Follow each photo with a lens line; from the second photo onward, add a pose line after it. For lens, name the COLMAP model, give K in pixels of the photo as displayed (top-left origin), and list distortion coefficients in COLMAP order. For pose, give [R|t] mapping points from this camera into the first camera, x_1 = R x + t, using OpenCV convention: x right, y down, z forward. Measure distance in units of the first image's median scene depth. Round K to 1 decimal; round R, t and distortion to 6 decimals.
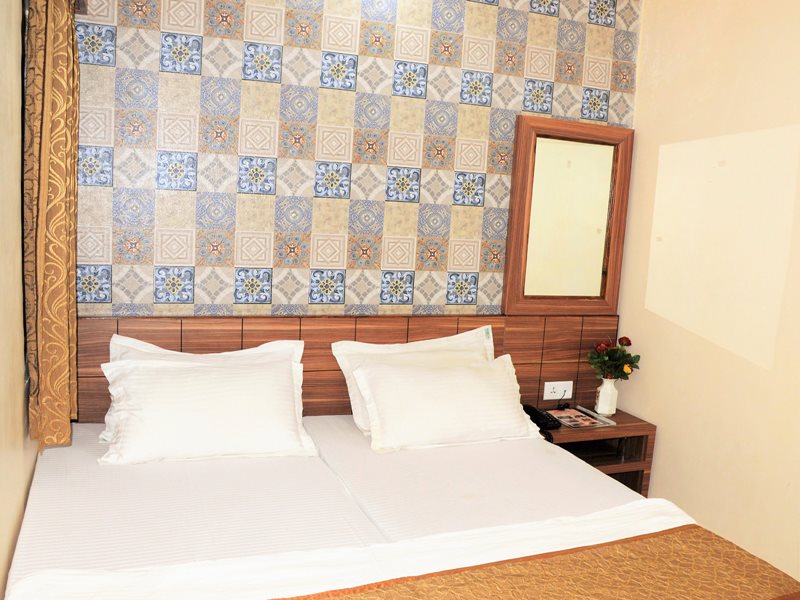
lens RADIAL K [[657.3, 0, 367.8], [0, 657.3, 285.0], [0, 0, 1]] dist [-0.139291, 0.097565]
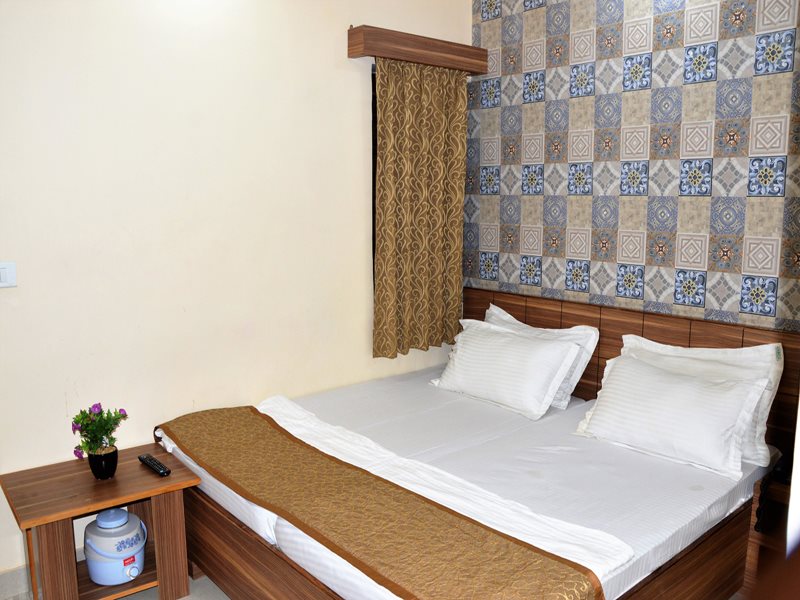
lens RADIAL K [[657.3, 0, 367.8], [0, 657.3, 285.0], [0, 0, 1]] dist [-0.139291, 0.097565]
pose [[0.350941, 0.070406, -0.933747, 0.749799], [-0.096819, 0.994553, 0.038602, 0.009363], [0.931379, 0.076858, 0.355846, 0.254877]]
